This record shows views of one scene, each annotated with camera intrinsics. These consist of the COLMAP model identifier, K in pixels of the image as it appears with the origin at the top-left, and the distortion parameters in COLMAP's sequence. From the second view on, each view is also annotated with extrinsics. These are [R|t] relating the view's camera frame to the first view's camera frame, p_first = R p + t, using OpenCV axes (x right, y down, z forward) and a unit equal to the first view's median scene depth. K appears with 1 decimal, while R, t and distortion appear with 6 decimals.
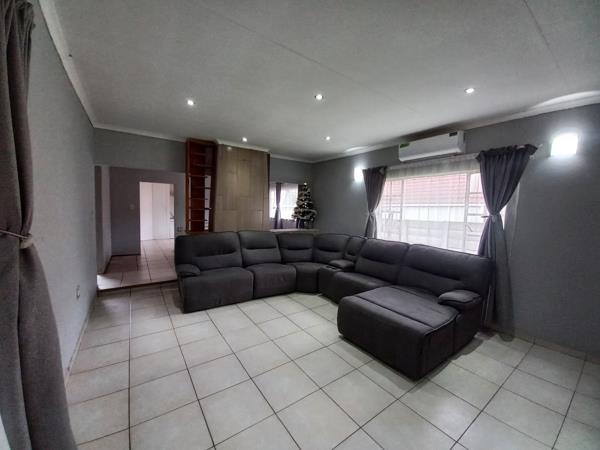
lens RADIAL K [[236.9, 0, 304.3], [0, 236.9, 223.5], [0, 0, 1]] dist [0.024849, -0.021376]
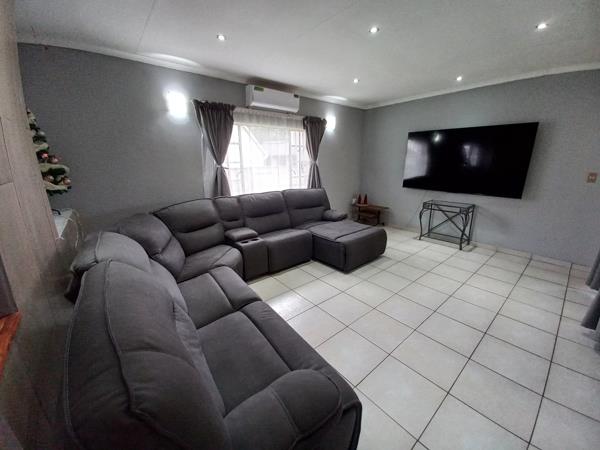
lens RADIAL K [[236.9, 0, 304.3], [0, 236.9, 223.5], [0, 0, 1]] dist [0.024849, -0.021376]
pose [[-0.071740, -0.283902, 0.956166, -0.703400], [0.065285, 0.955244, 0.288527, -0.087043], [-0.995284, 0.083122, -0.049995, 0.995871]]
